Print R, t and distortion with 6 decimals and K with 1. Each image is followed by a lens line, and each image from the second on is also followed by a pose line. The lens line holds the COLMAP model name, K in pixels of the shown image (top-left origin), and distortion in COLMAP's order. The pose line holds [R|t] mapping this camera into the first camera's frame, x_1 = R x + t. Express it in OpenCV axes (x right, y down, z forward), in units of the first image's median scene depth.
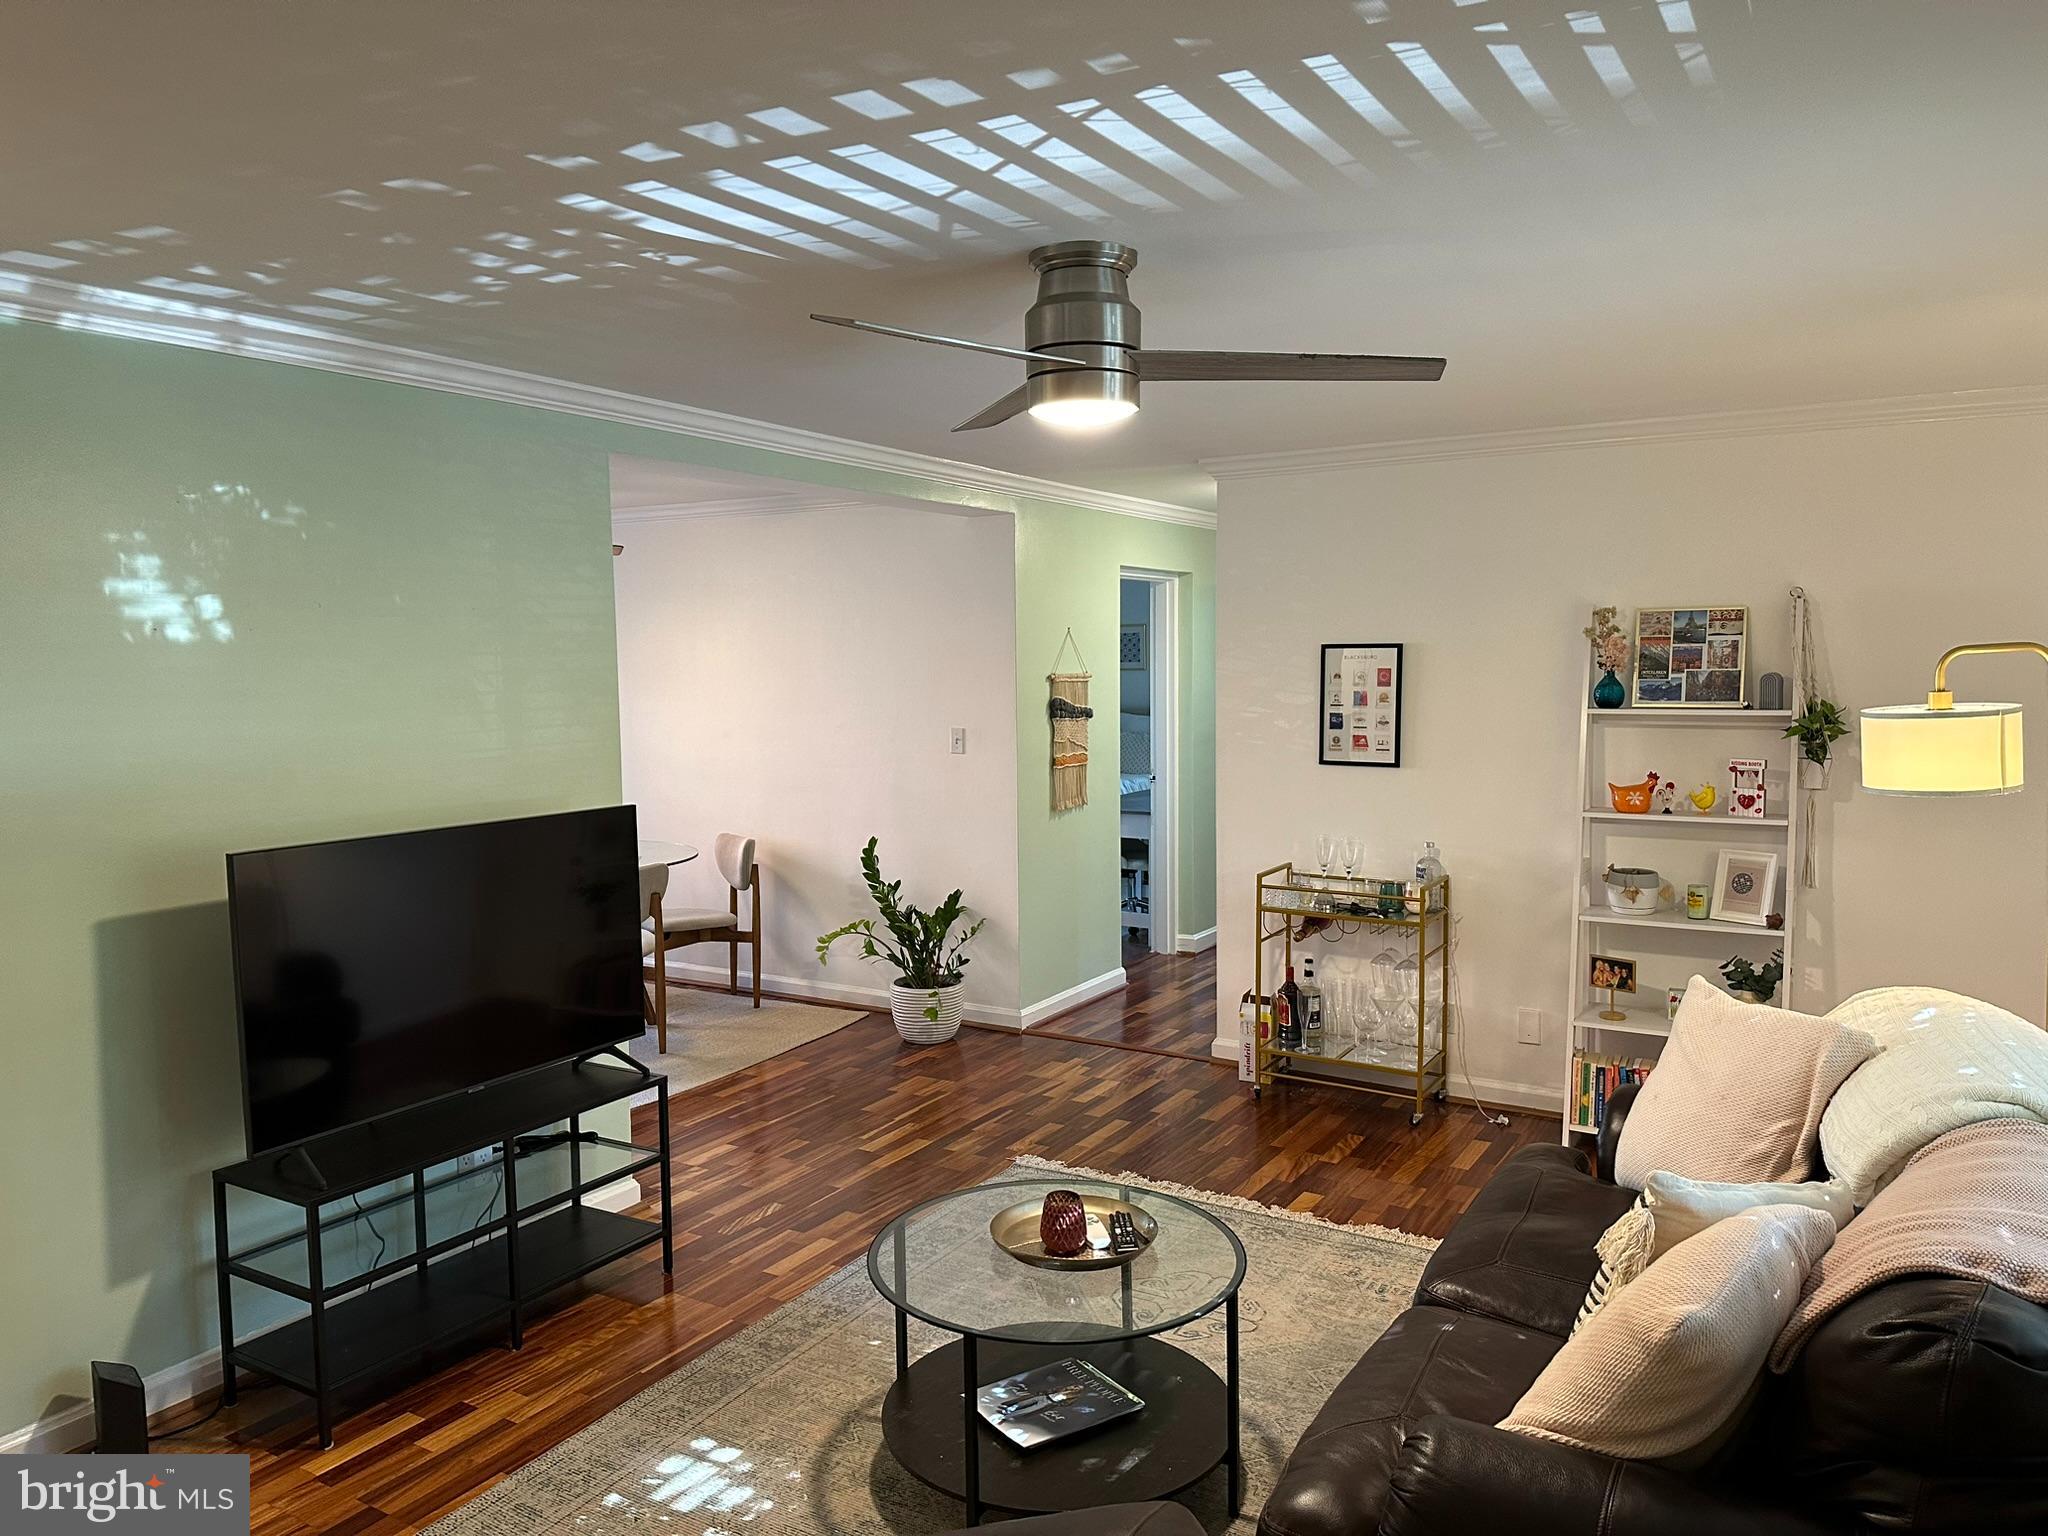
lens RADIAL K [[1414.5, 0, 1021.1], [0, 1414.5, 756.0], [0, 0, 1]] dist [0.148887, -0.203276]
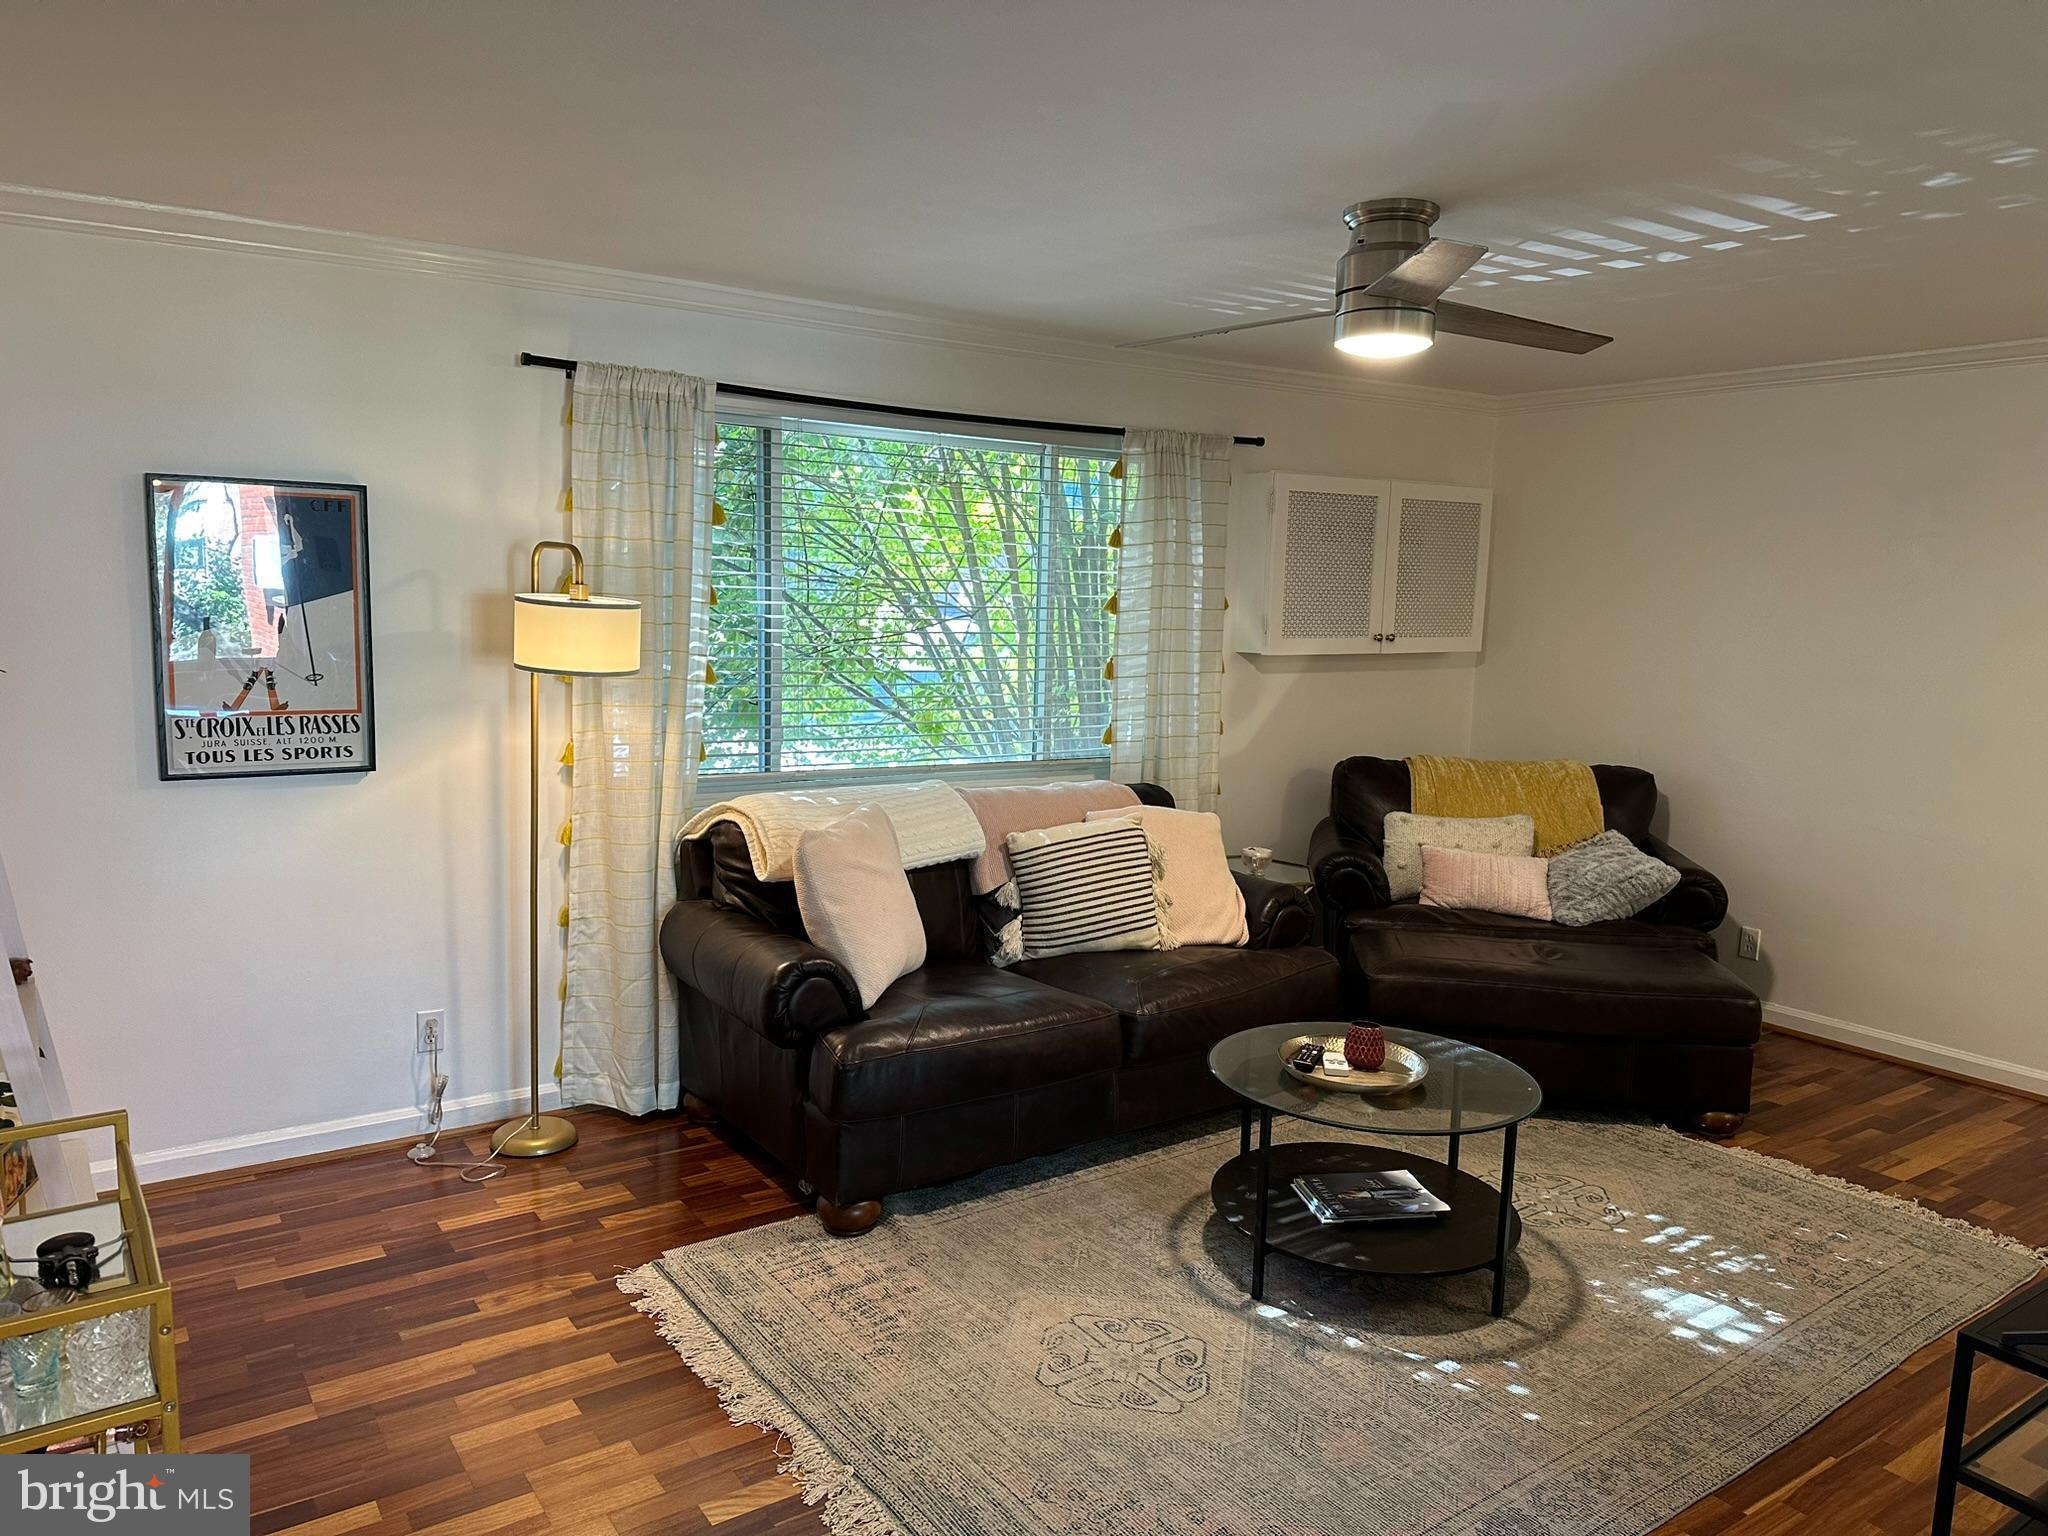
lens RADIAL K [[1430.8, 0, 1024.0], [0, 1430.8, 768.0], [0, 0, 1]] dist [0.111141, -0.138439]
pose [[-0.912412, -0.061652, 0.404602, -0.109337], [0.015047, 0.982867, 0.183698, -0.072974], [-0.408995, 0.173697, -0.895853, 1.297412]]
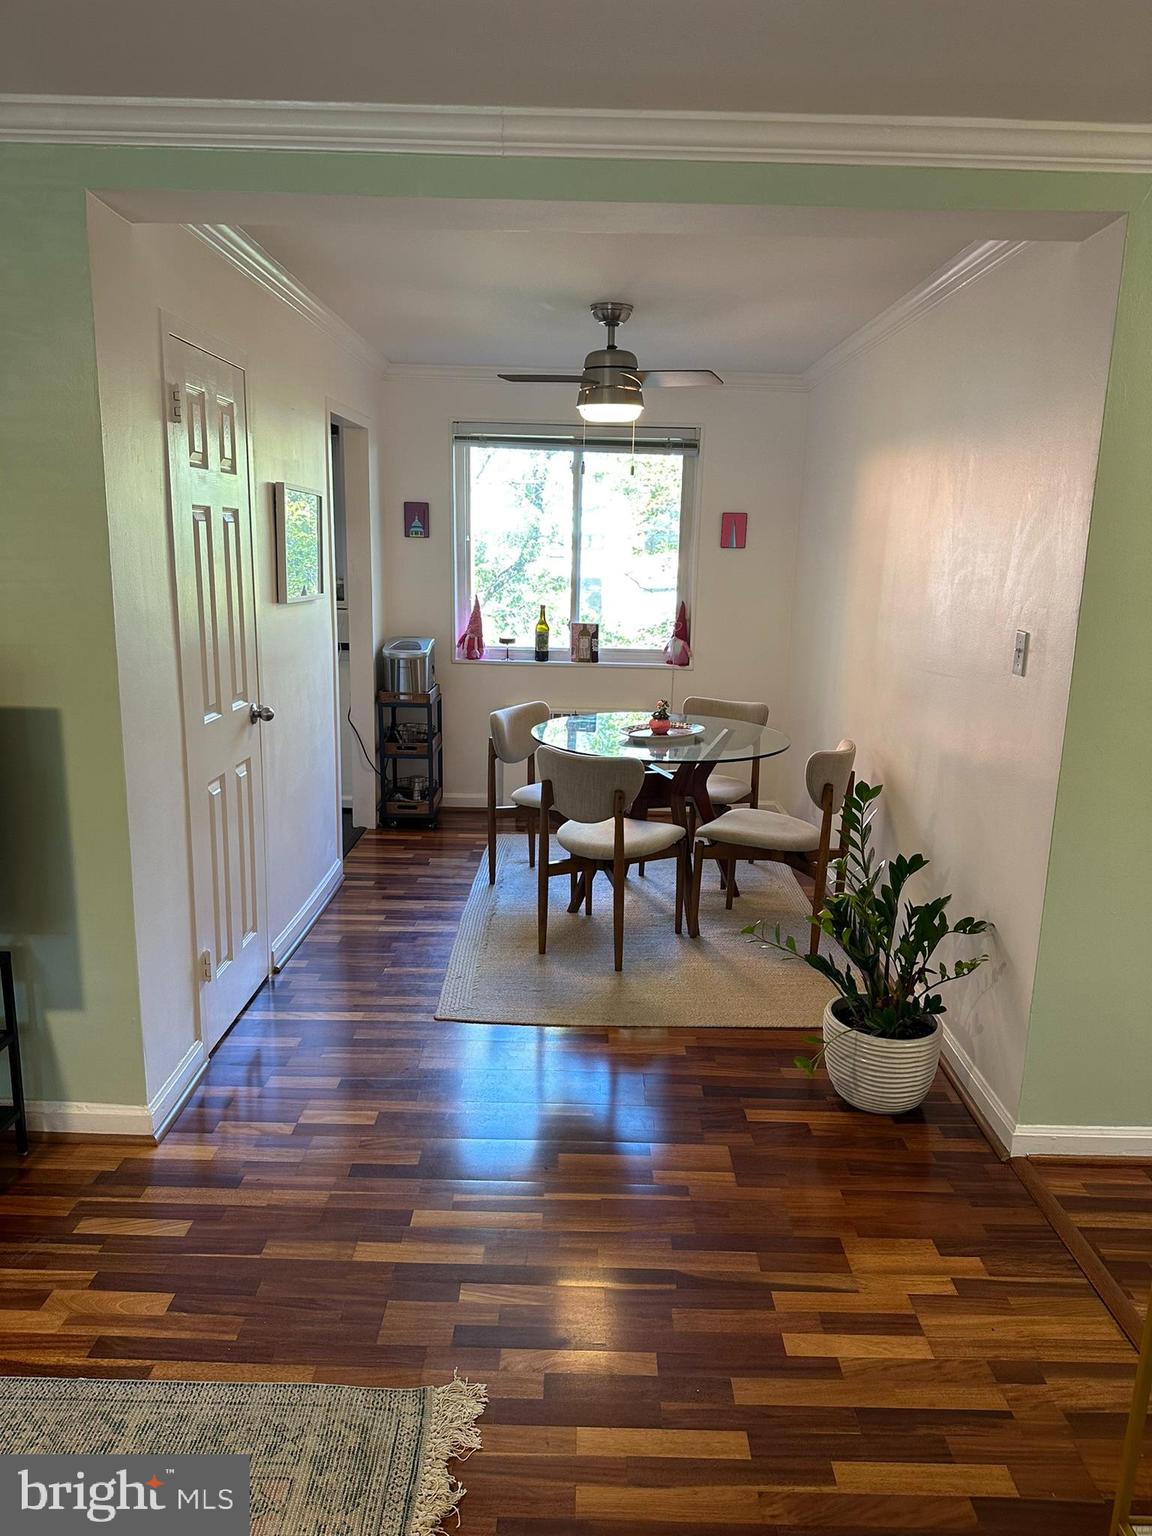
lens RADIAL K [[1073.1, 0, 576.5], [0, 1073.1, 778.5], [0, 0, 1]] dist [0.111141, -0.138439]
pose [[0.511424, 0.207365, -0.833934, 0.330398], [-0.086056, 0.977928, 0.190396, -0.038394], [0.855009, -0.025608, 0.517981, 0.811607]]
